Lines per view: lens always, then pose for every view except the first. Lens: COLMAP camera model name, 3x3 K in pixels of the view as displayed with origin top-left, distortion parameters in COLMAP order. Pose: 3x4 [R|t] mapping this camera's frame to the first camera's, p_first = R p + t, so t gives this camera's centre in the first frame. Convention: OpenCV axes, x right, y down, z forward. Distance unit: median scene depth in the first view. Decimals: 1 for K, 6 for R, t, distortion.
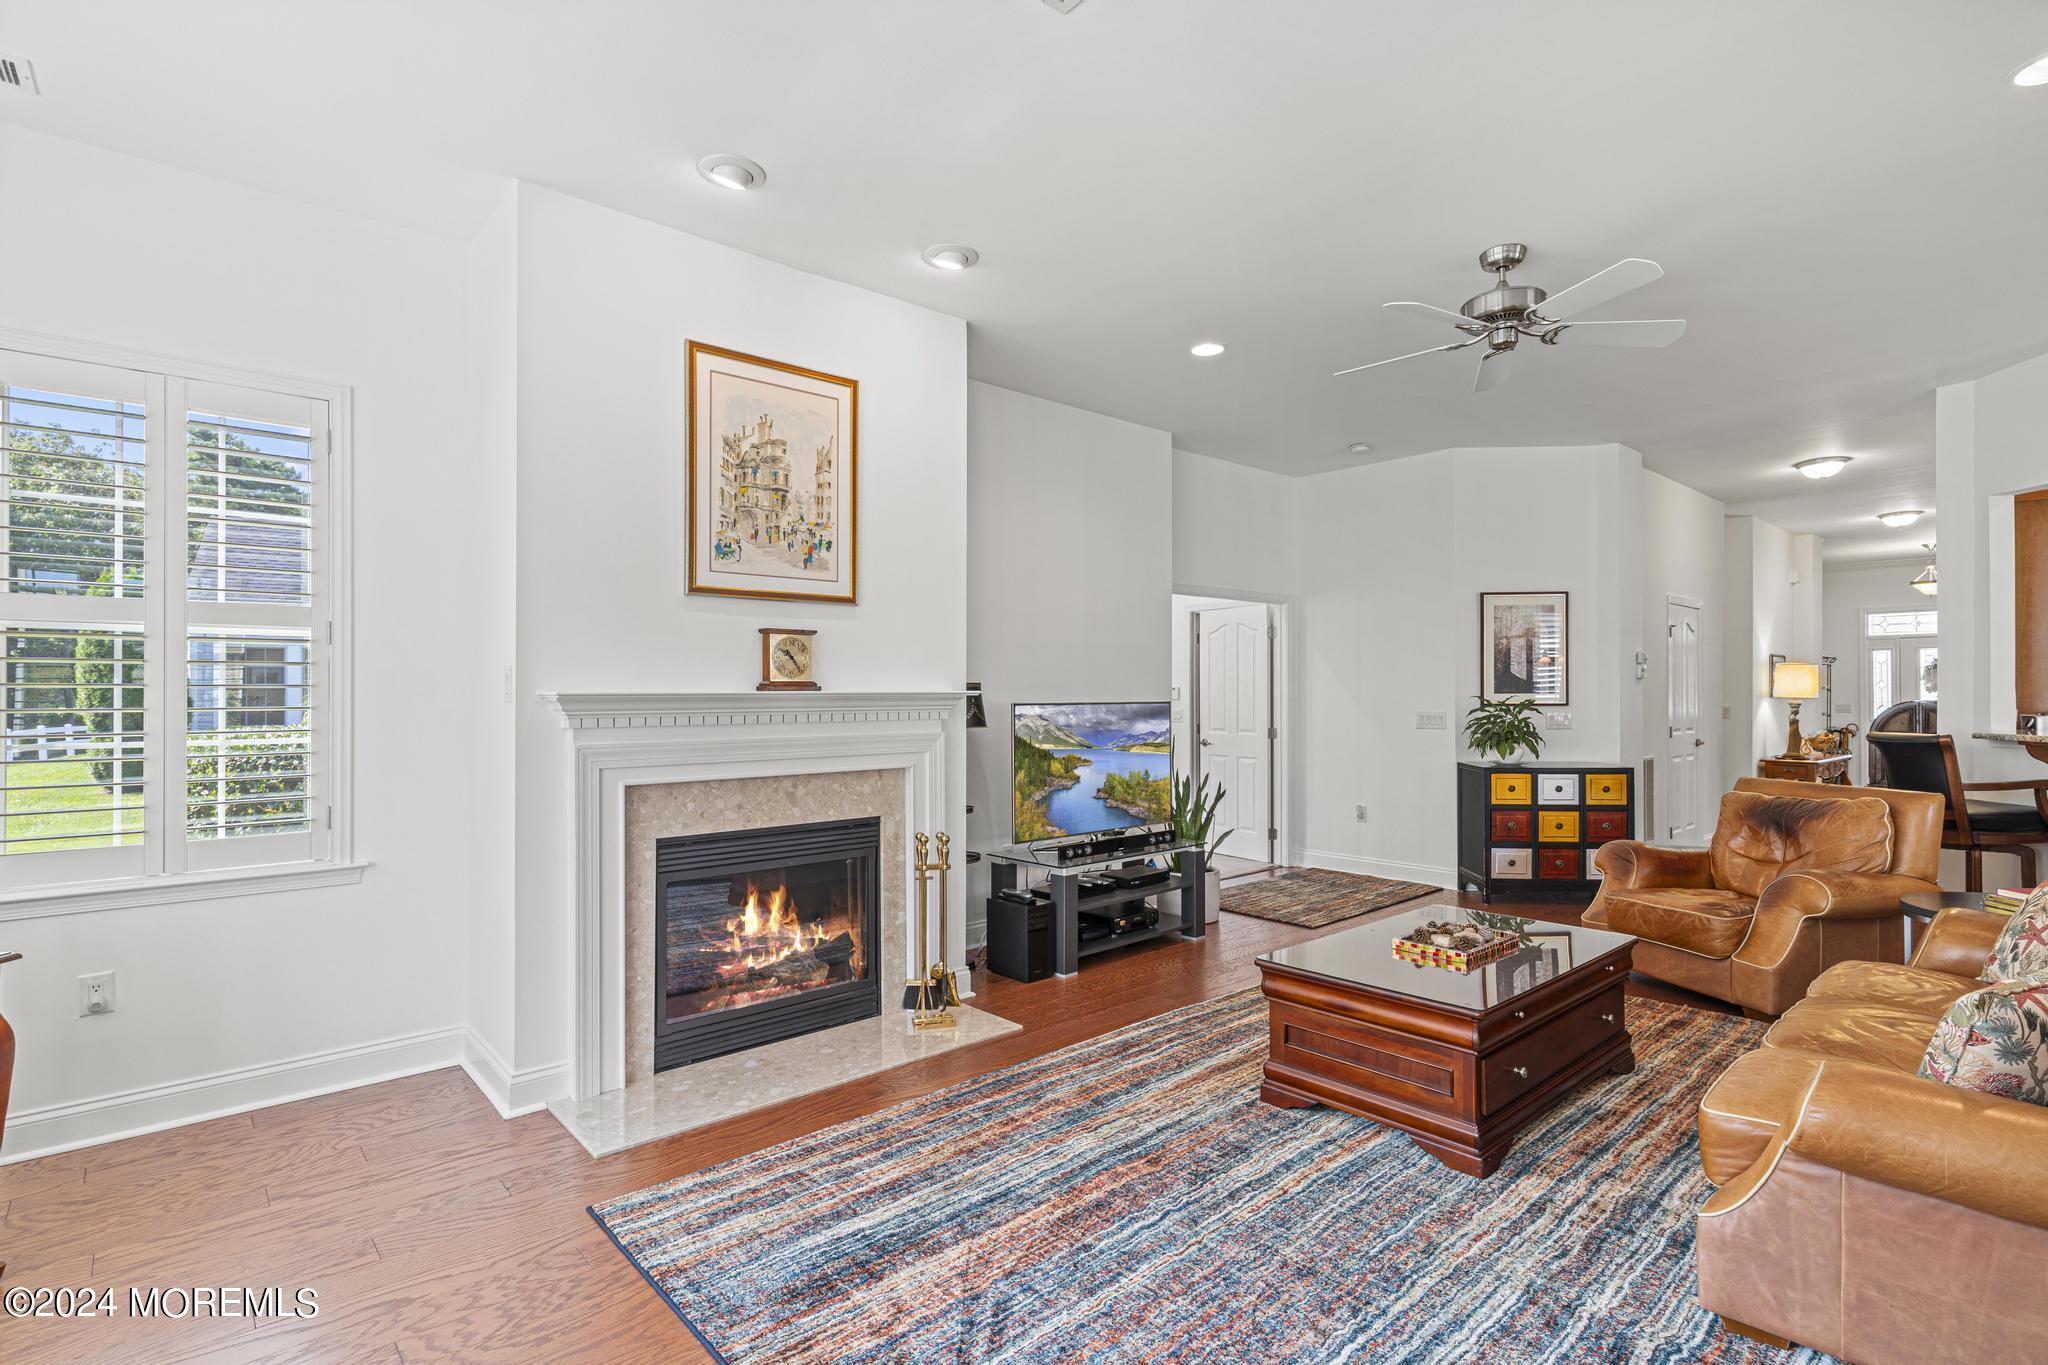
lens RADIAL K [[988.6, 0, 1032.9], [0, 988.6, 666.5], [0, 0, 1]] dist [0.001494, 0.000242]
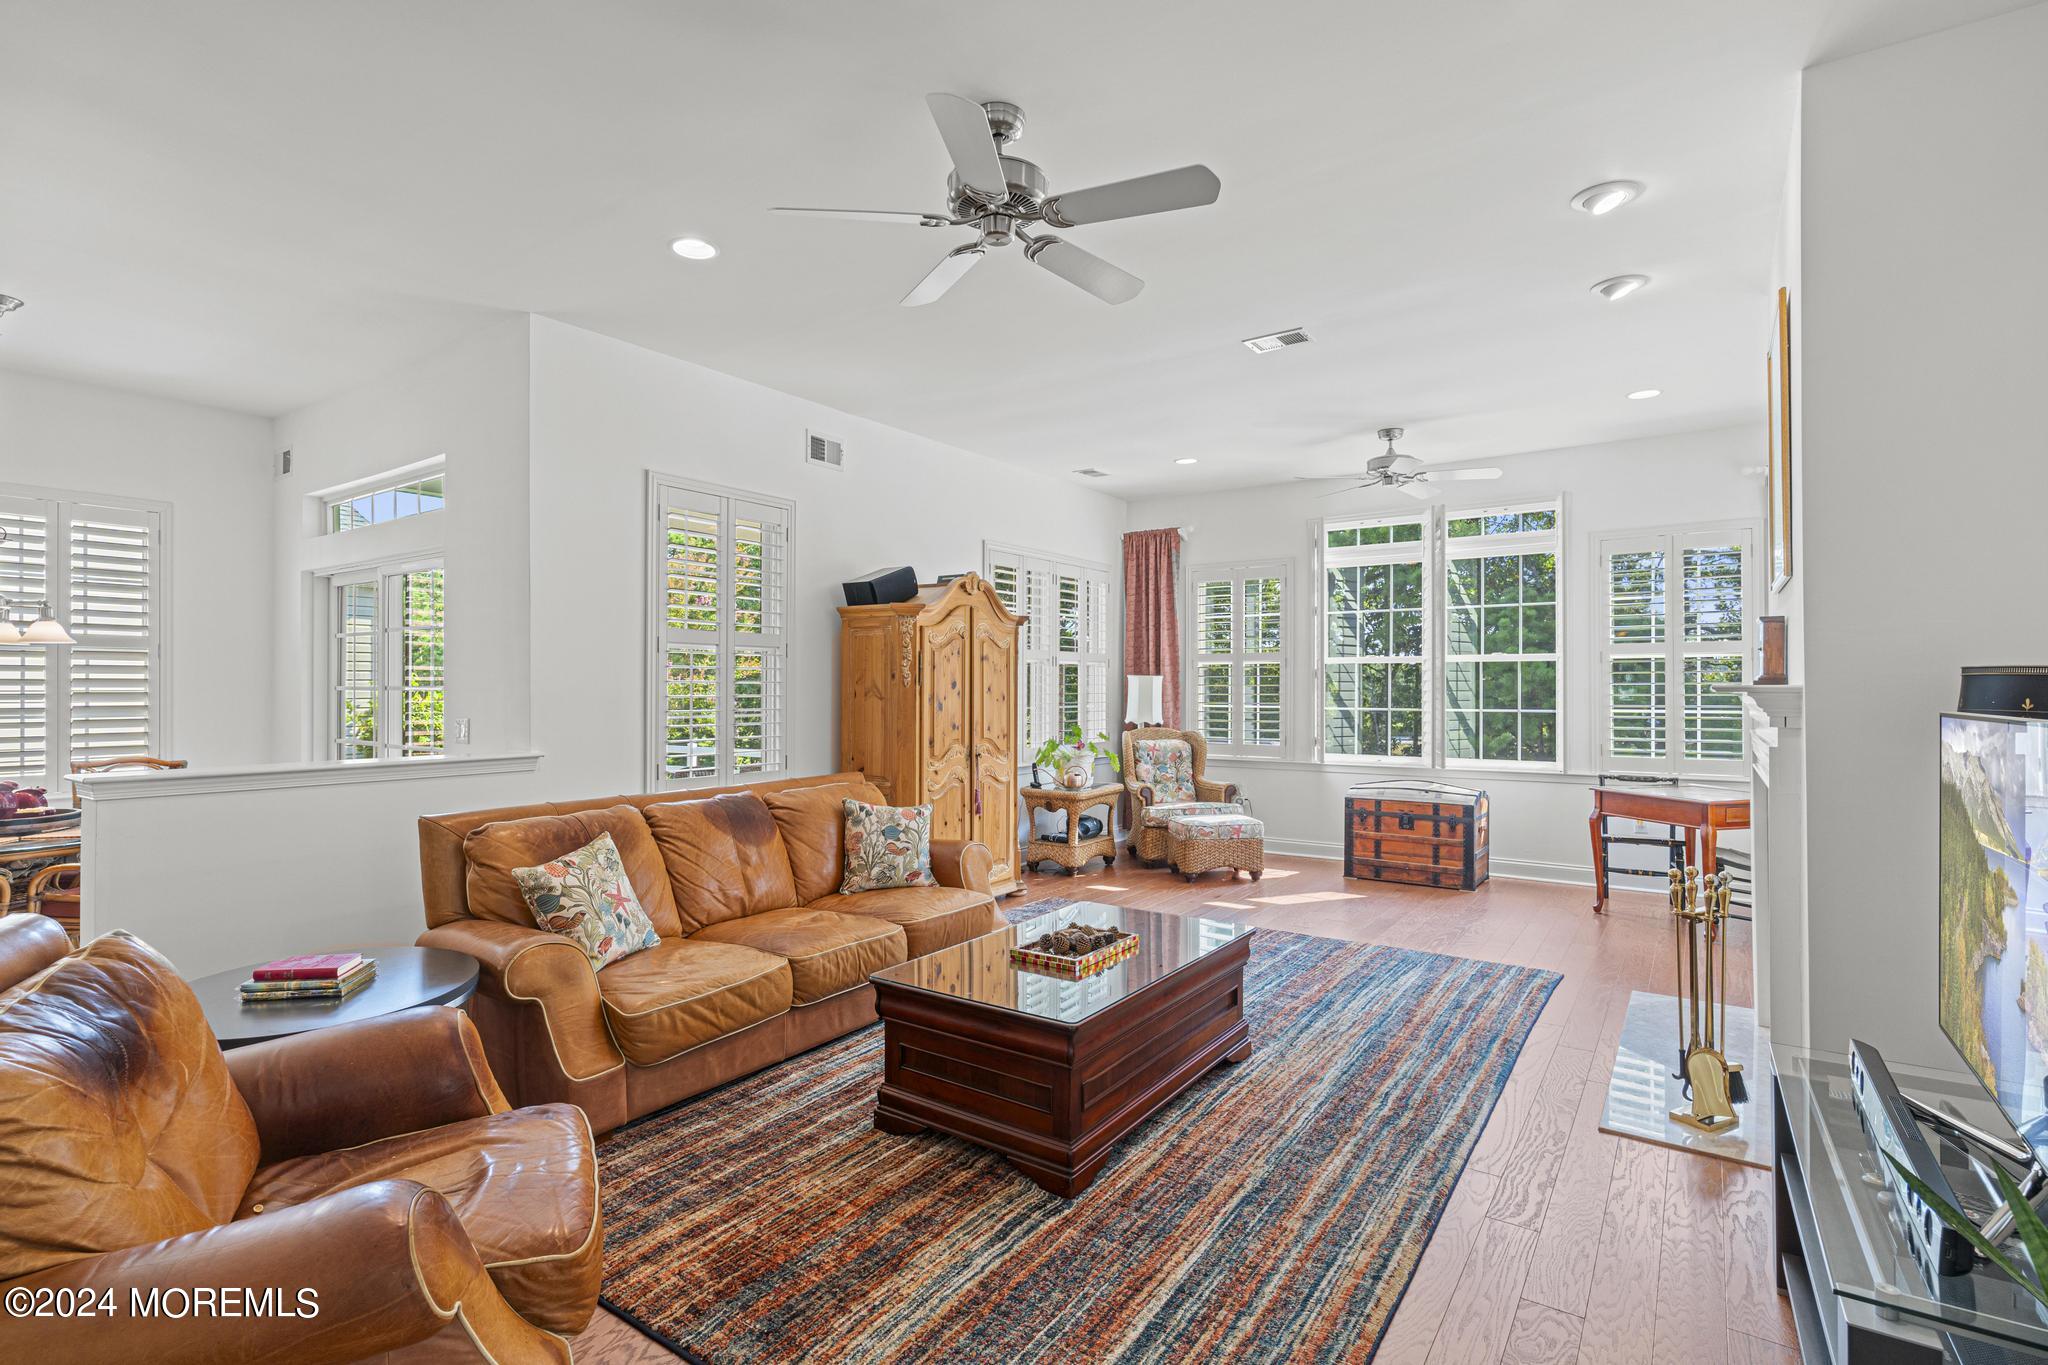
lens RADIAL K [[963.4, 0, 1024.0], [0, 963.4, 682.5], [0, 0, 1]] dist [-0.013115, -0.000076]
pose [[-0.972511, 0.001632, -0.232851, 0.610783], [0.009332, 0.999445, -0.031969, 0.041303], [0.232670, -0.033263, -0.971987, 1.676085]]
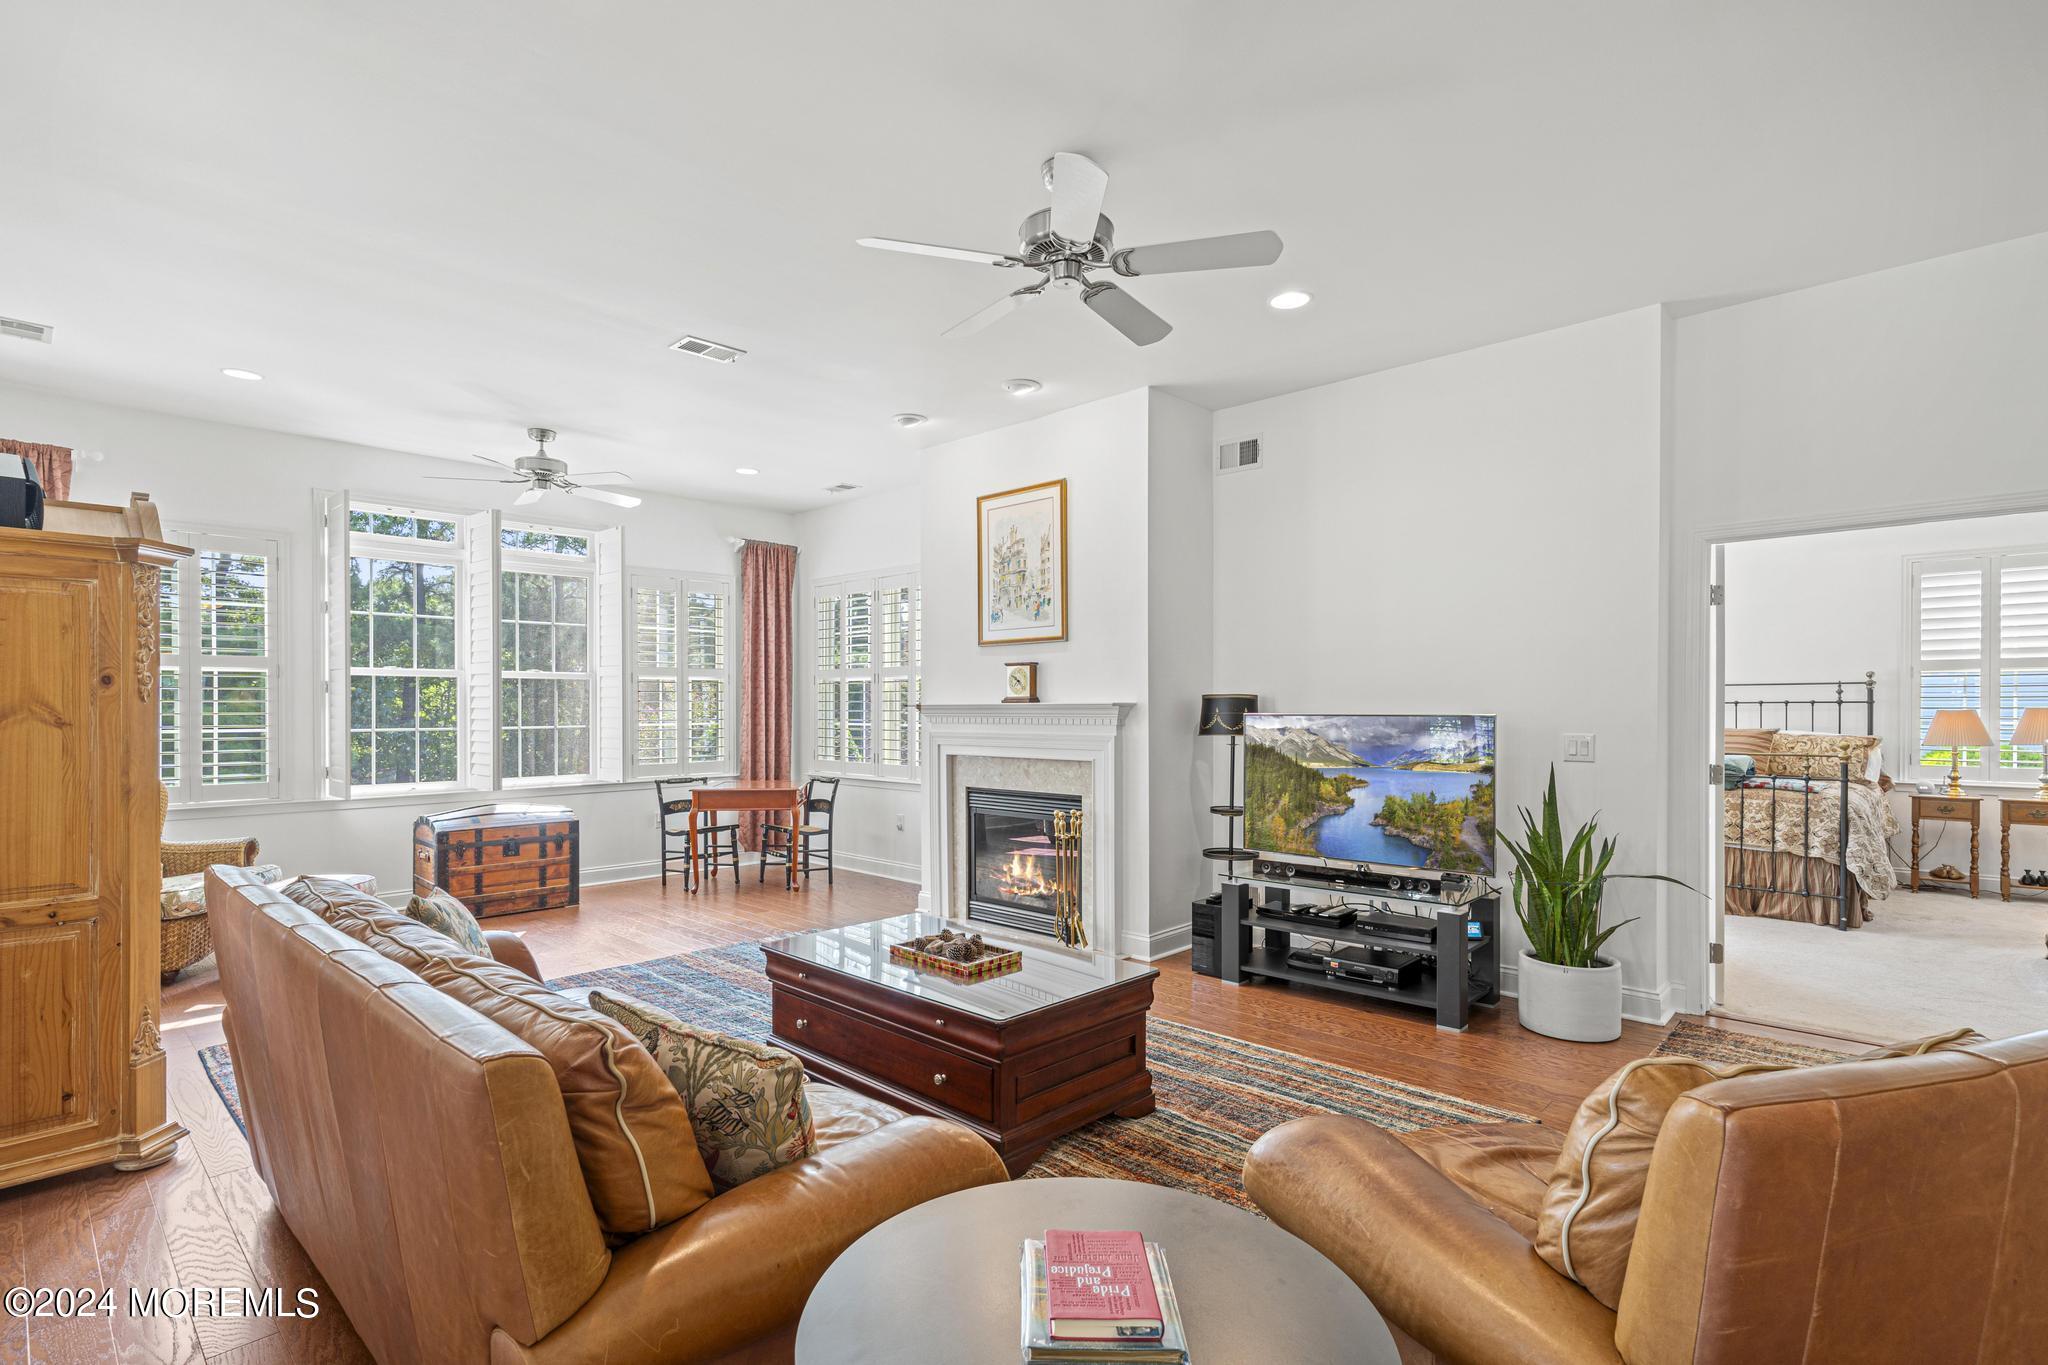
lens RADIAL K [[987.0, 0, 1014.9], [0, 987.0, 684.9], [0, 0, 1]] dist [0.002597, 0.000256]
pose [[0.074770, -0.018187, -0.997035, 1.260565], [0.029060, 0.999449, -0.016052, 0.021010], [0.996777, -0.027774, 0.075257, 0.868204]]
